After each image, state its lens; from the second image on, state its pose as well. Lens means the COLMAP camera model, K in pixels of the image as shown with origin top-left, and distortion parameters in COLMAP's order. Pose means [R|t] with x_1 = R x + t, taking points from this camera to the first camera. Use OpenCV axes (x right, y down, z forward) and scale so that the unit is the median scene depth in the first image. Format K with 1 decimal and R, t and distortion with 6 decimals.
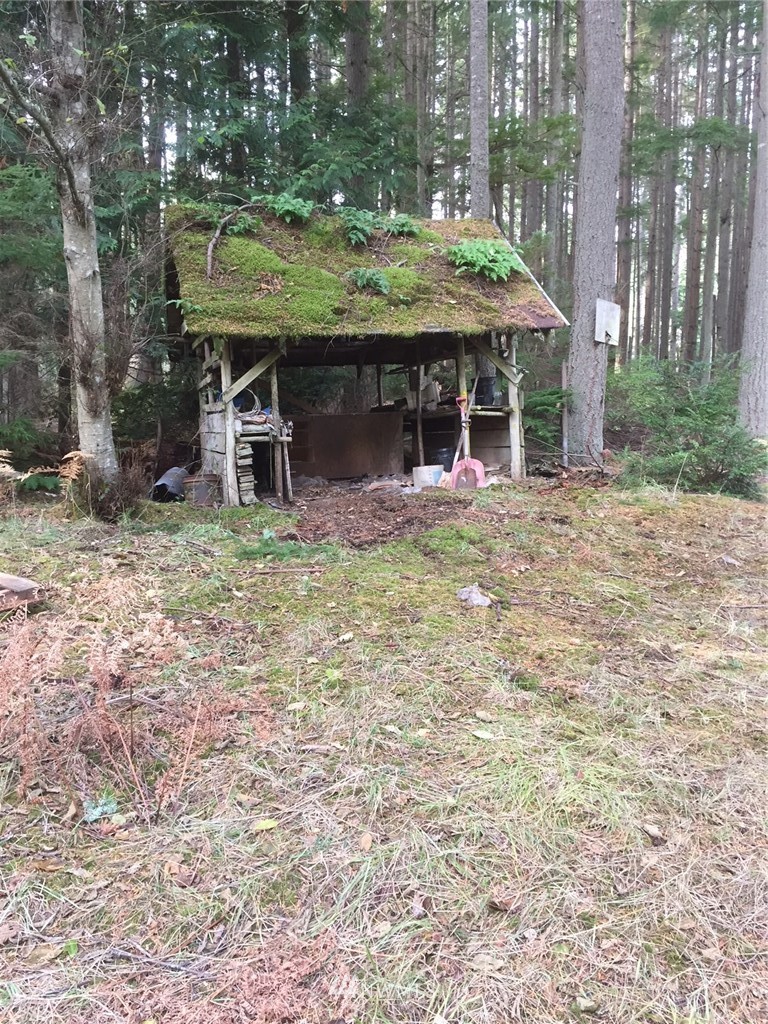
lens RADIAL K [[857.9, 0, 384.0], [0, 857.9, 512.0], [0, 0, 1]] dist [0.000531, 0.000296]
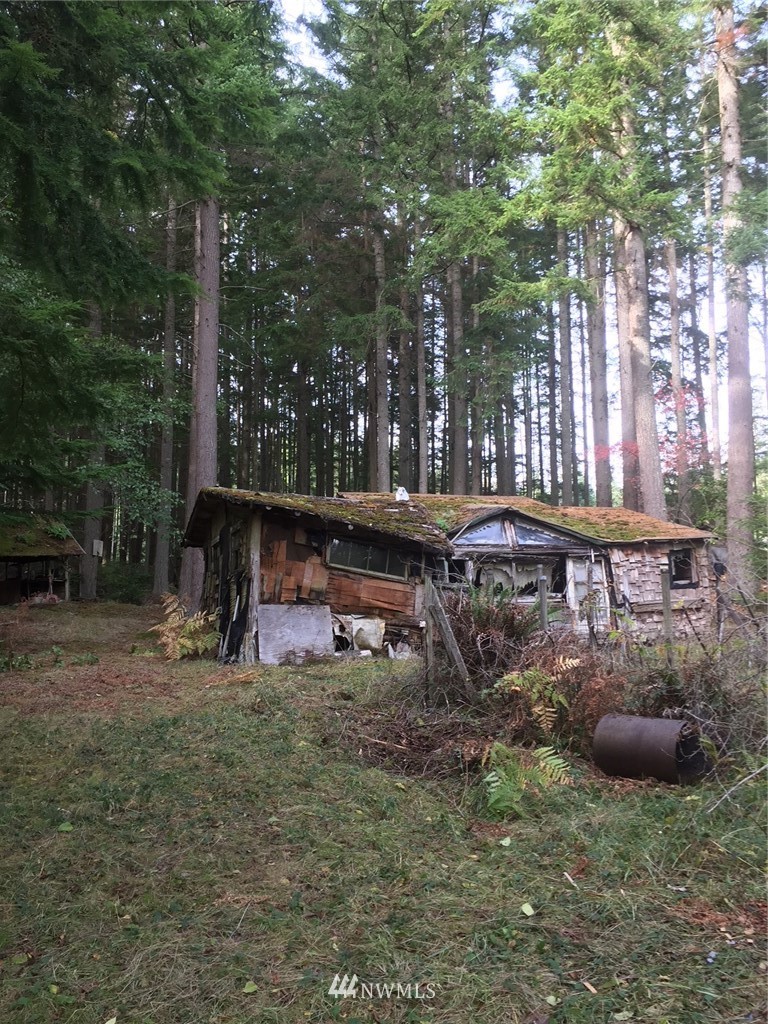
lens RADIAL K [[857.9, 0, 384.0], [0, 857.9, 512.0], [0, 0, 1]] dist [0.000531, 0.000296]
pose [[0.841783, 0.049335, 0.537557, -0.570008], [0.064759, 0.979394, -0.191294, 0.313899], [-0.535917, 0.195839, 0.821243, -2.239261]]
